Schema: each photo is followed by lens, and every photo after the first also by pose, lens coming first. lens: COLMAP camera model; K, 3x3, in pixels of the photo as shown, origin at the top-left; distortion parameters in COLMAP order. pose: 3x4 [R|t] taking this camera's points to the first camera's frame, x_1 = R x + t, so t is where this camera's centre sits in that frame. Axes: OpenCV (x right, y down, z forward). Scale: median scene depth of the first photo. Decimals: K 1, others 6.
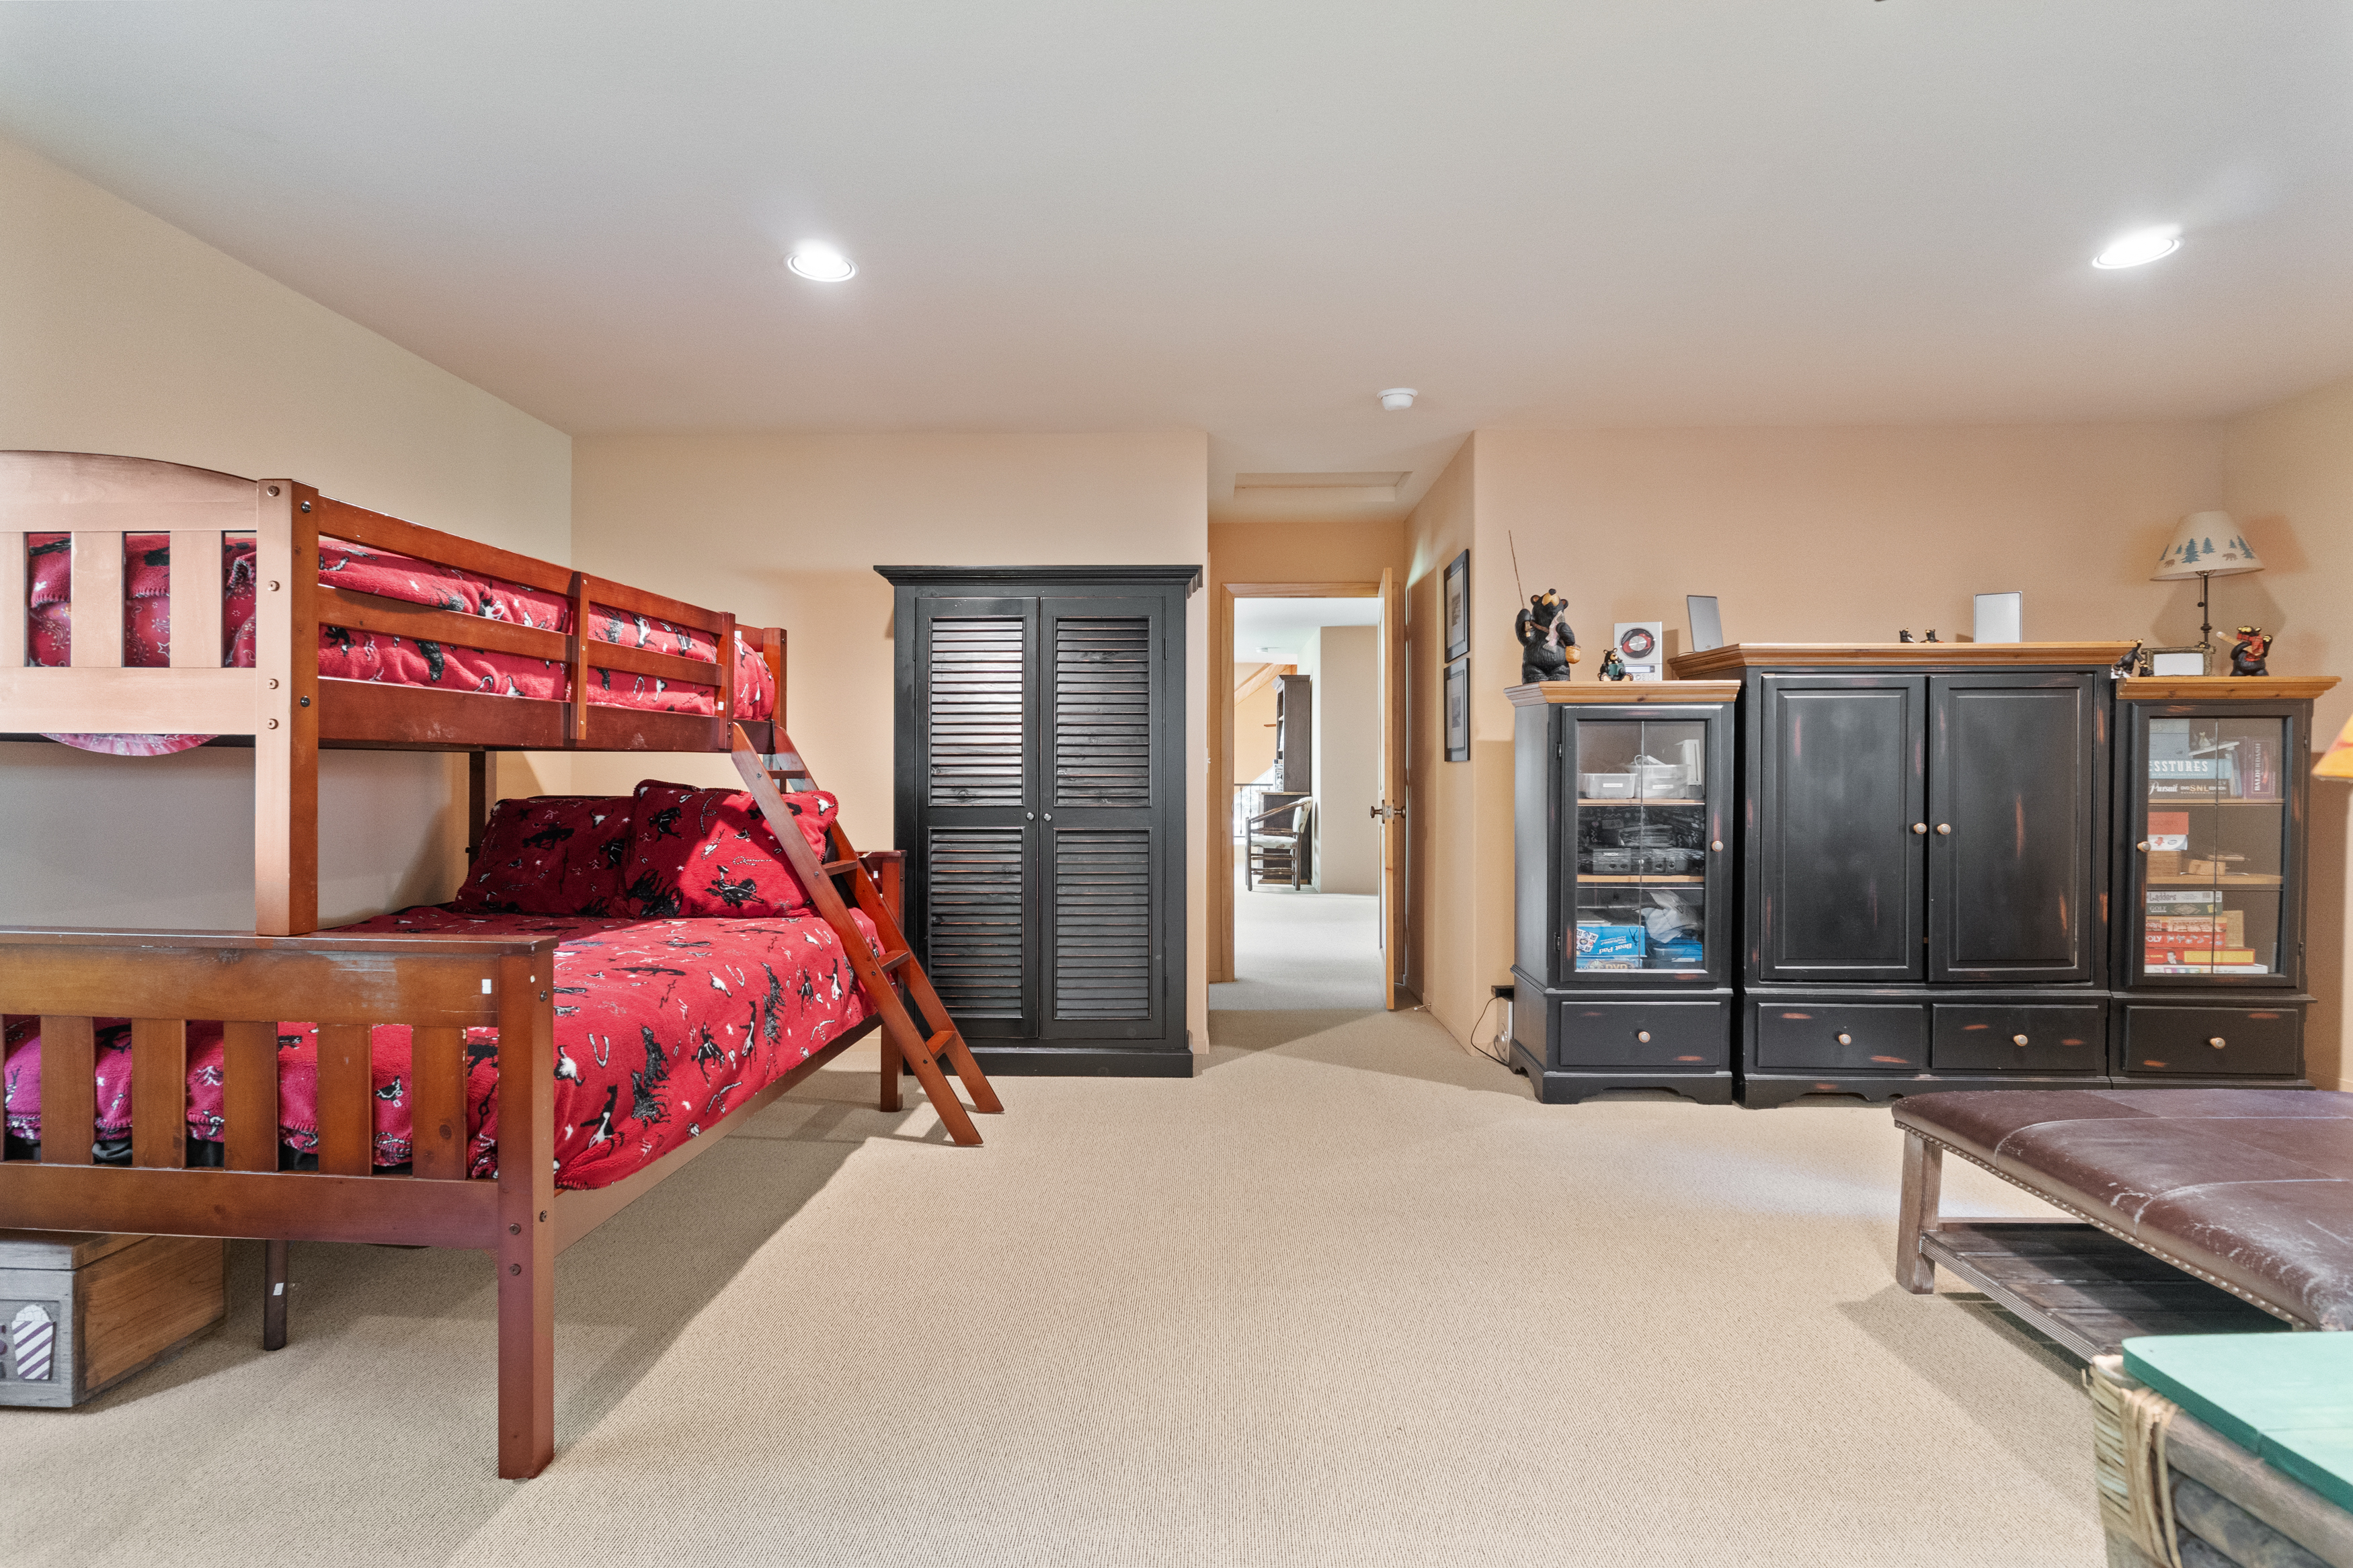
lens RADIAL K [[1133.9, 0, 1176.5], [0, 1133.9, 784.0], [0, 0, 1]] dist [-0.002346, -0.000344]
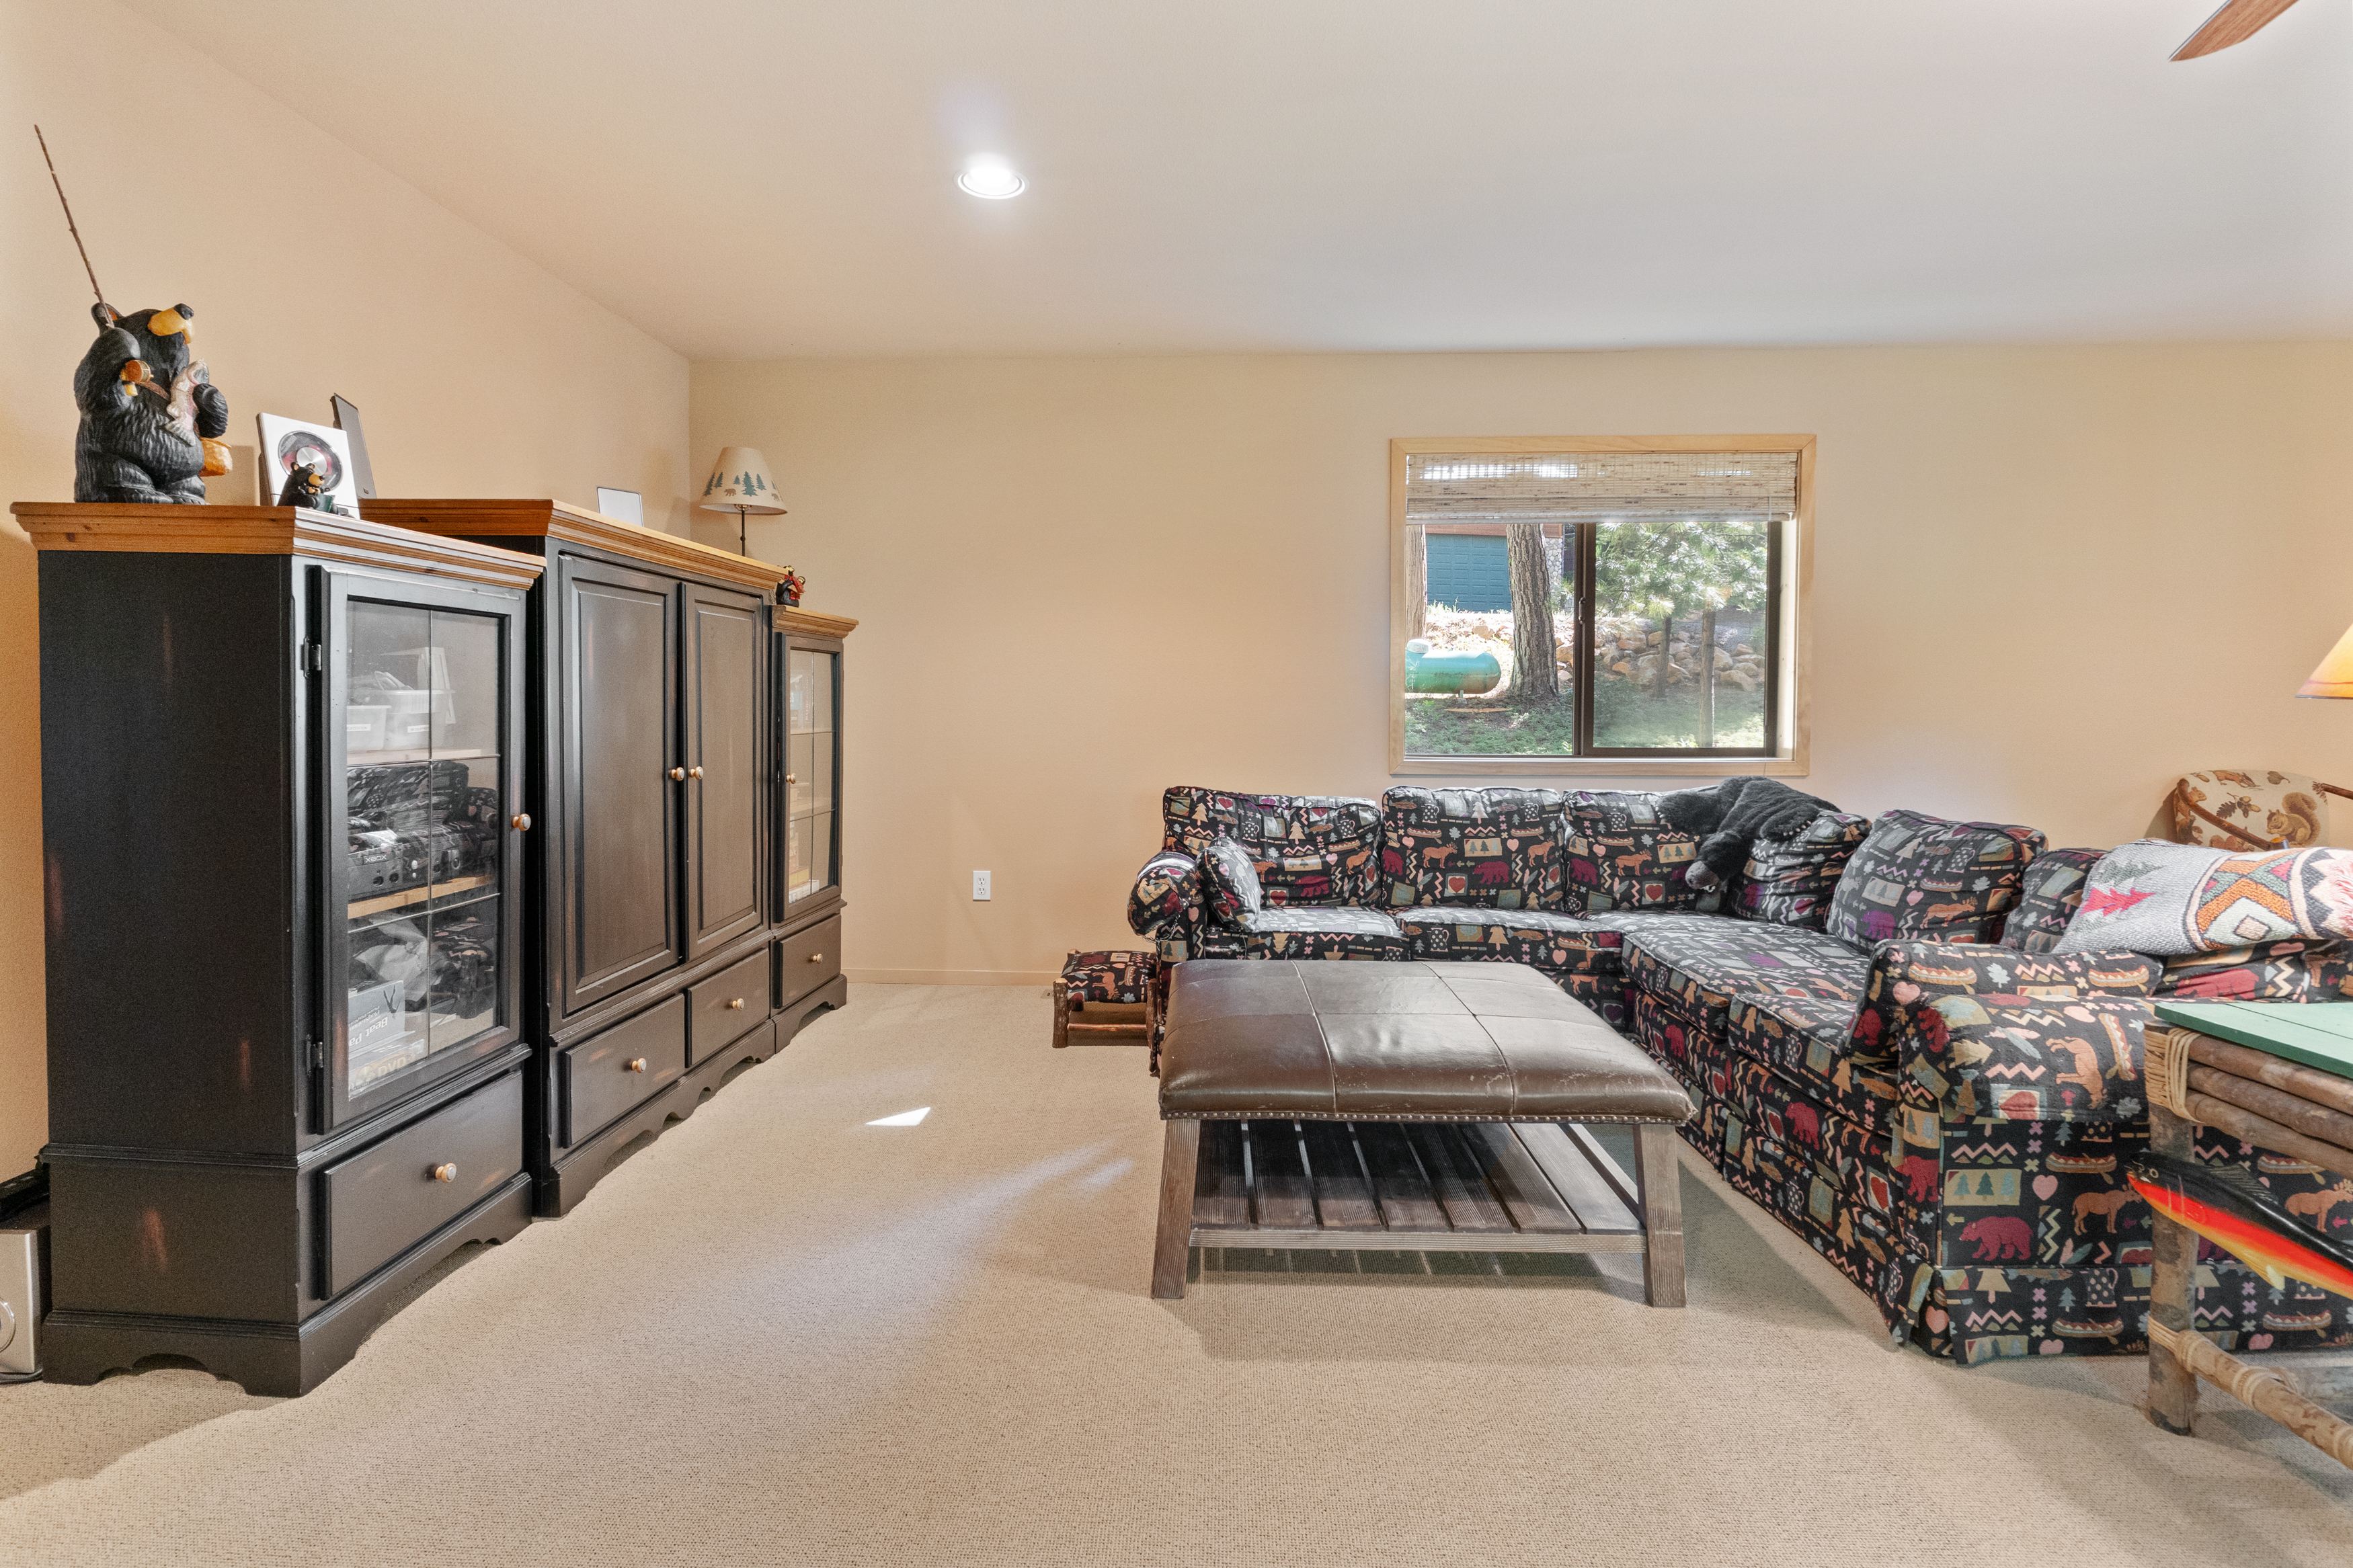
lens RADIAL K [[1178.5, 0, 1177.5], [0, 1178.5, 735.5], [0, 0, 1]] dist [-0.000853, -0.000112]
pose [[0.001435, -0.025908, 0.999663, -0.161634], [0.002588, 0.999661, 0.025904, -0.008358], [-0.999996, 0.002550, 0.001502, 0.628542]]
